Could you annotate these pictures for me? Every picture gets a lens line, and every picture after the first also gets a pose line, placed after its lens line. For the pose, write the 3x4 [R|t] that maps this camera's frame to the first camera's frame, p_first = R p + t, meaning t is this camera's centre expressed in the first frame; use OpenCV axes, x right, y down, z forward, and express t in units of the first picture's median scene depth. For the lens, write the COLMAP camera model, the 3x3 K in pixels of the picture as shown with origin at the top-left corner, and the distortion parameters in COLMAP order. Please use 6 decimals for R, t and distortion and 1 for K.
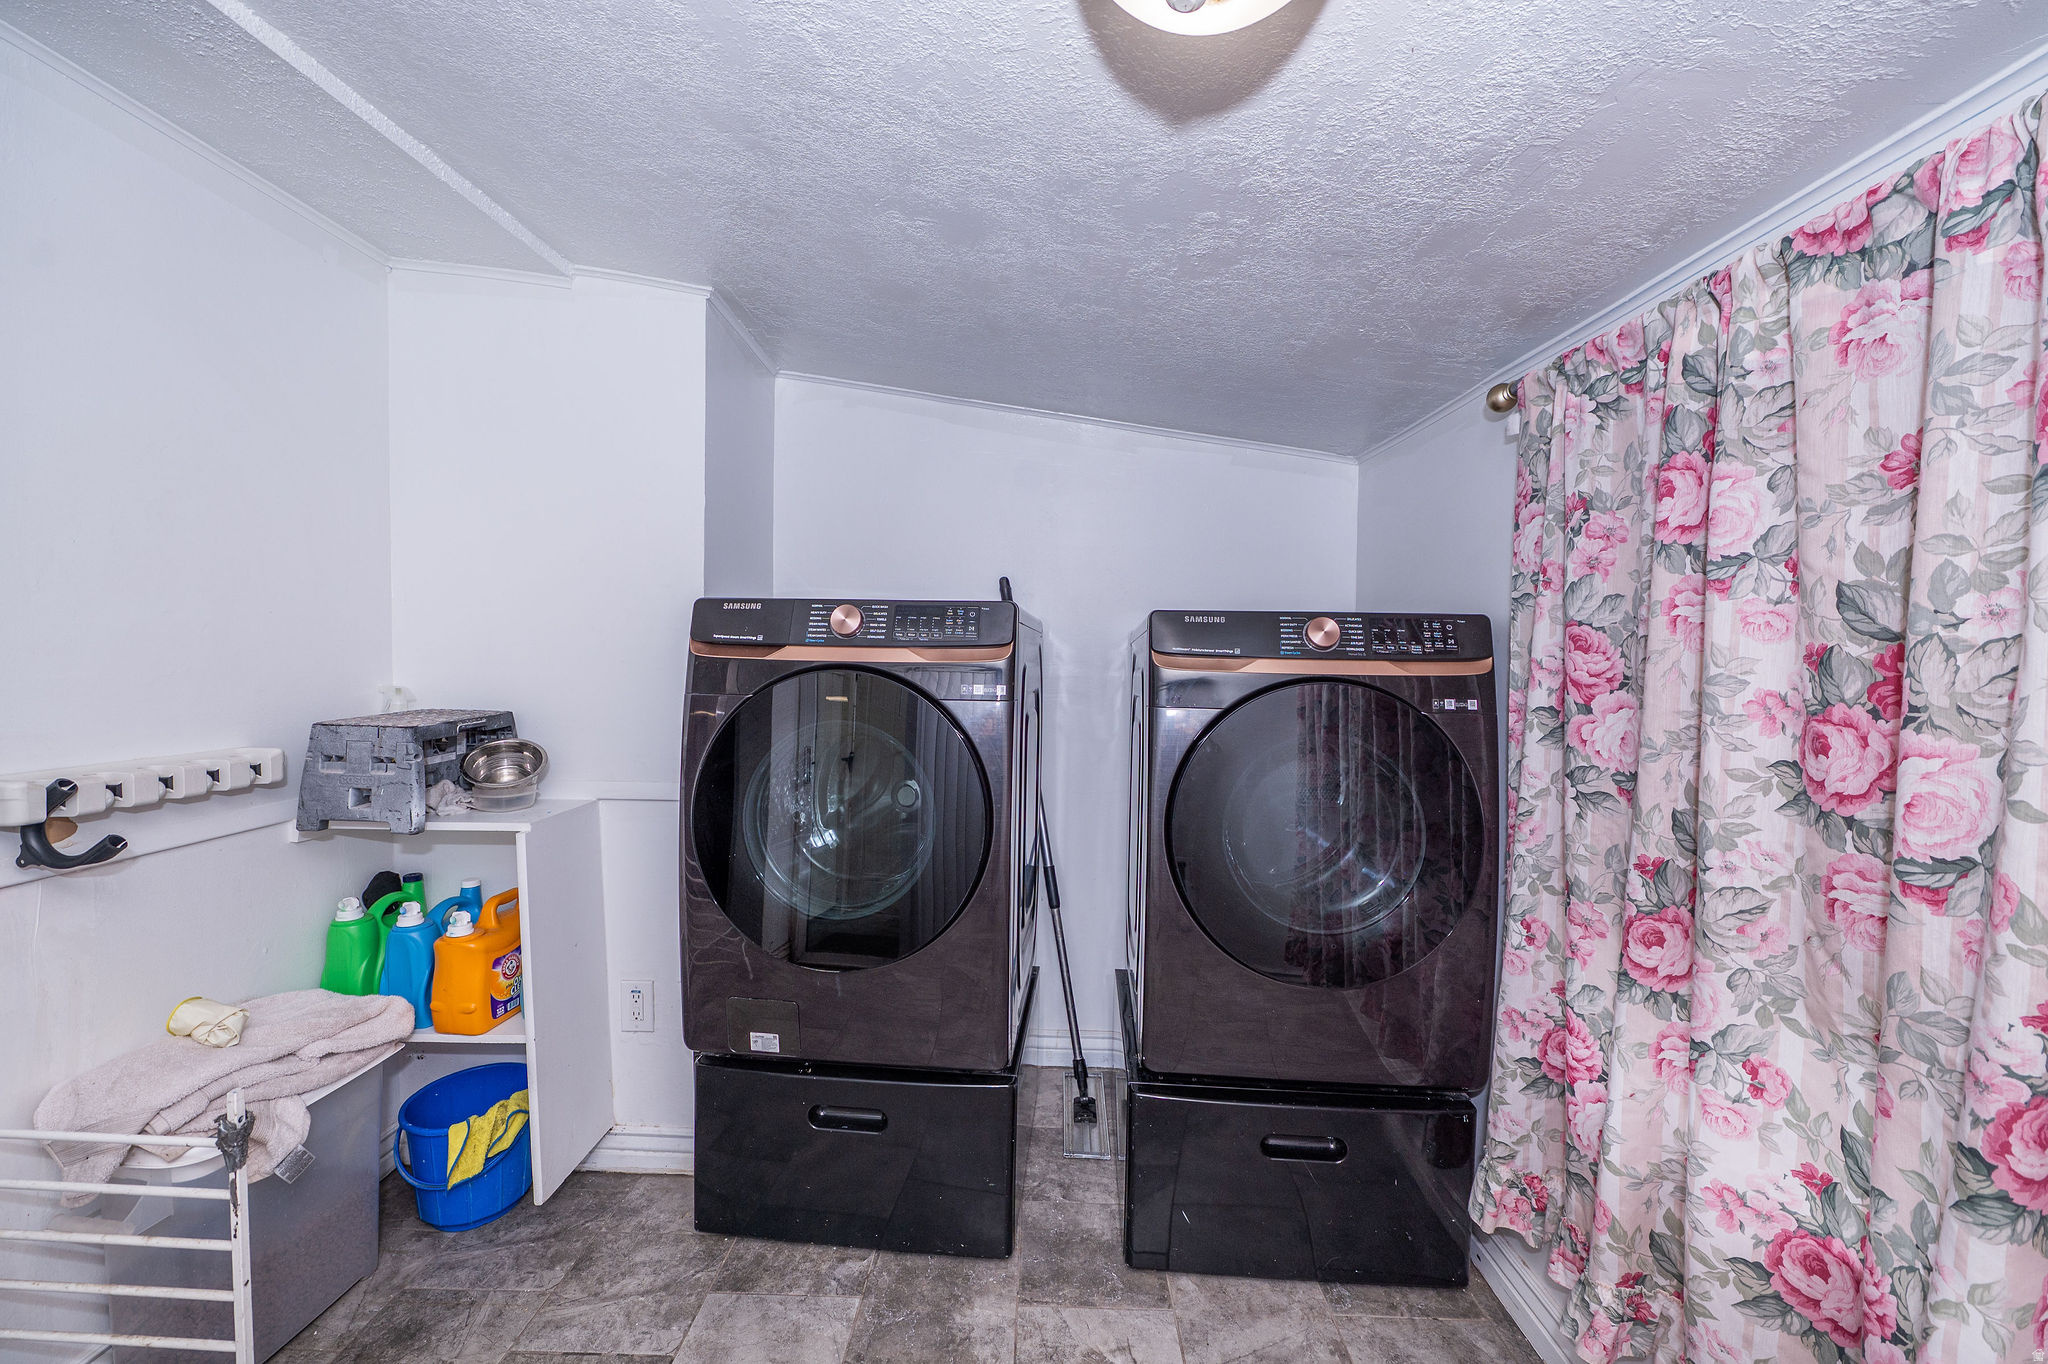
lens RADIAL K [[827.1, 0, 1025.0], [0, 827.1, 678.5], [0, 0, 1]] dist [-0.008090, -0.000890]
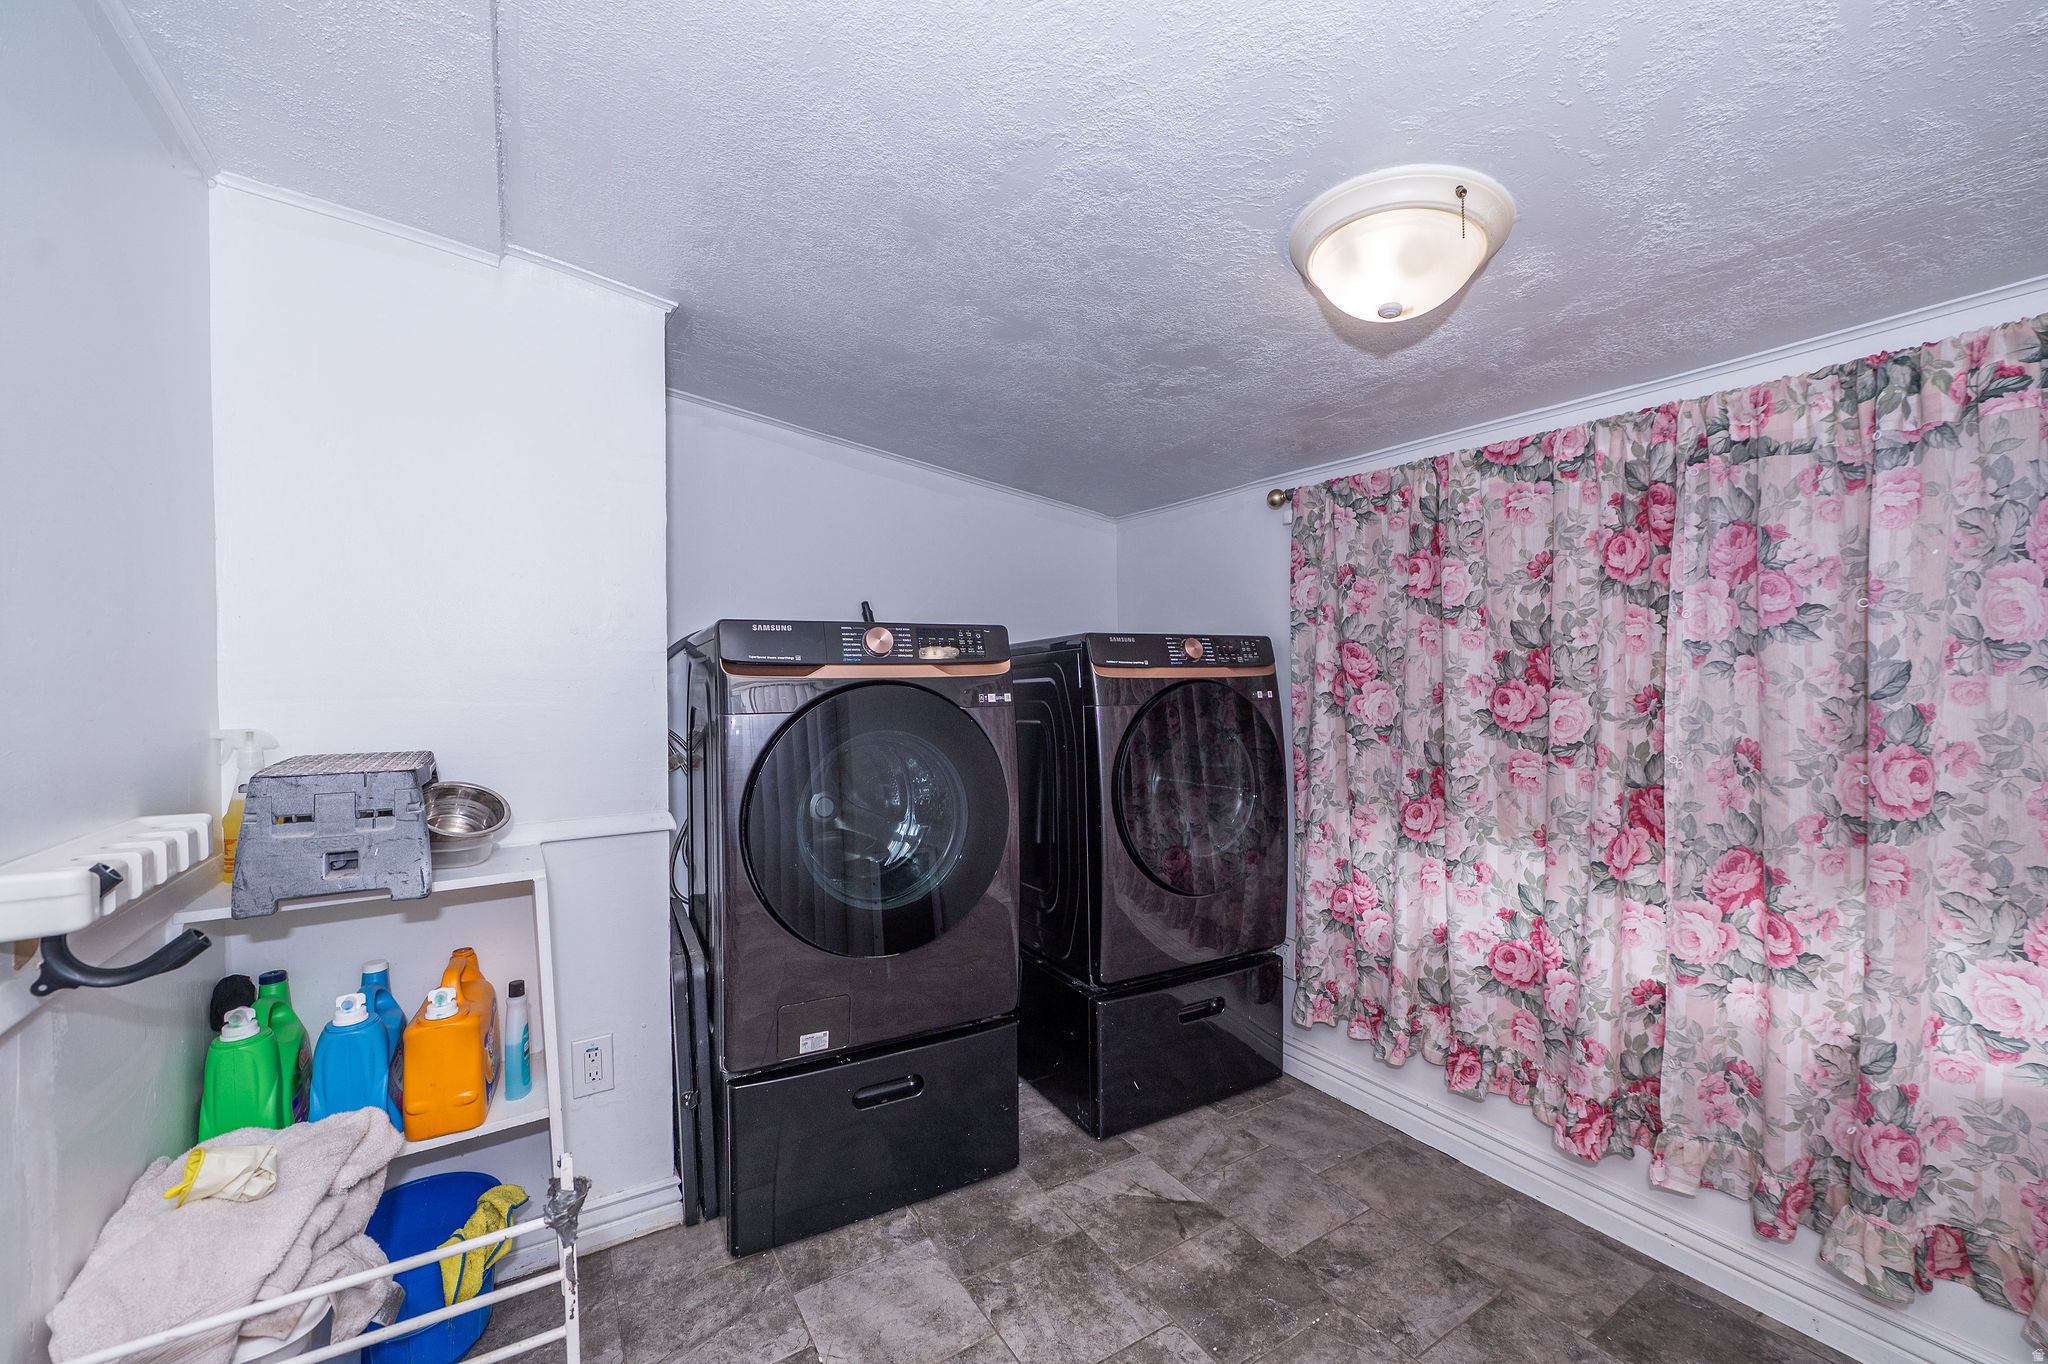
lens RADIAL K [[837.9, 0, 1024.0], [0, 837.9, 682.0], [0, 0, 1]] dist [-0.001454, -0.000288]
pose [[0.833375, -0.030416, 0.551871, -0.983485], [0.041882, 0.999089, -0.008181, 0.003339], [-0.551119, 0.029931, 0.833890, -0.077090]]
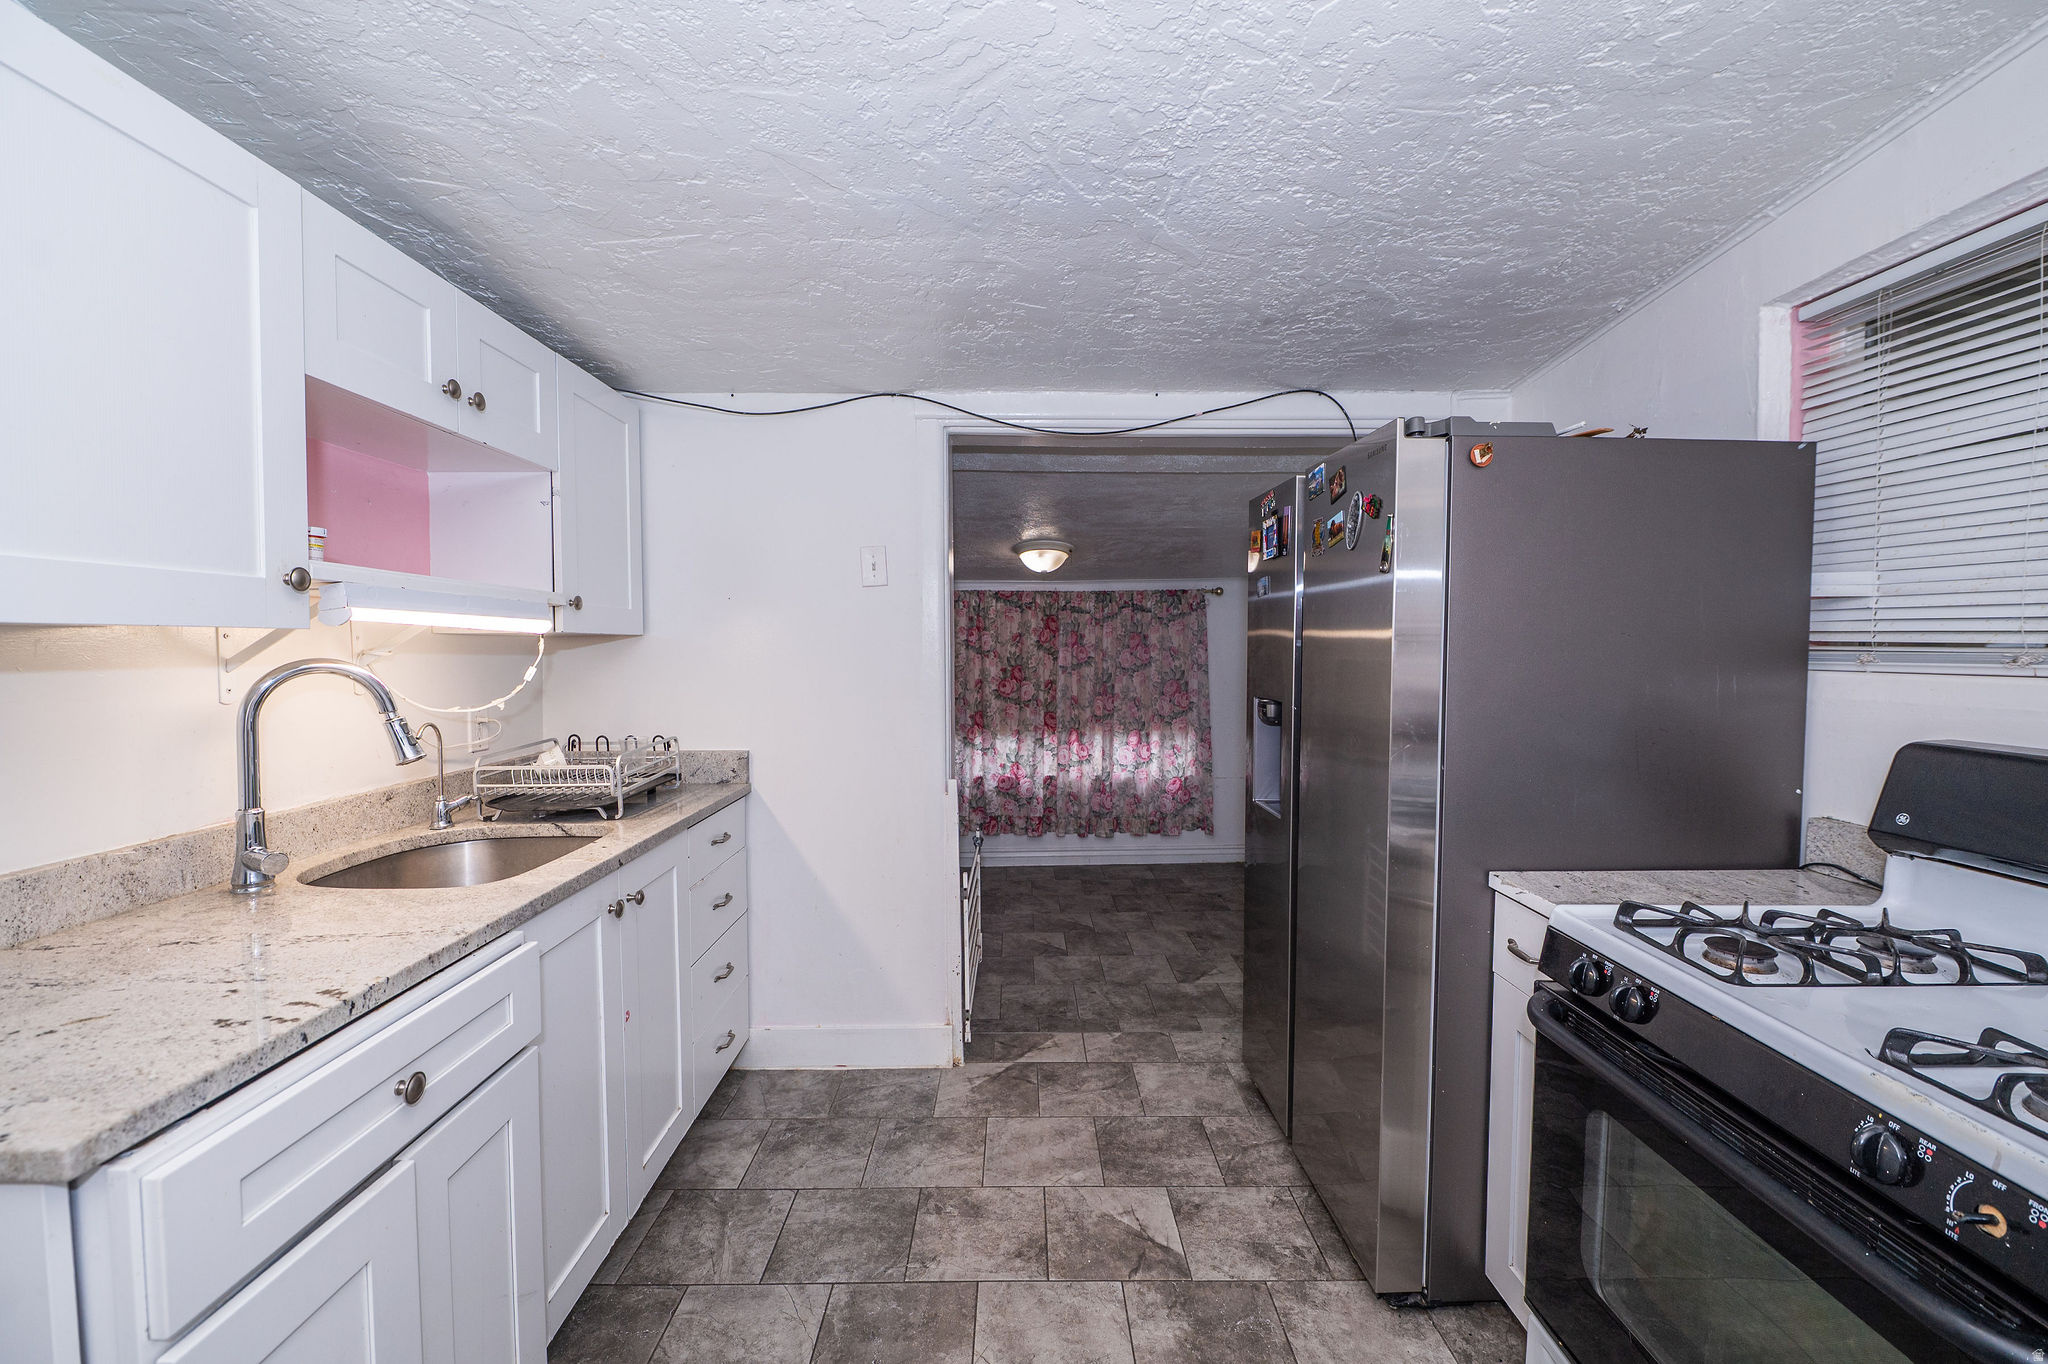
lens RADIAL K [[832.6, 0, 1030.7], [0, 832.6, 680.3], [0, 0, 1]] dist [-0.009588, -0.001073]
pose [[-0.064290, -0.044051, 0.996959, -3.857034], [0.038186, 0.998185, 0.046568, -0.173169], [-0.997200, 0.041063, -0.062491, 0.960034]]
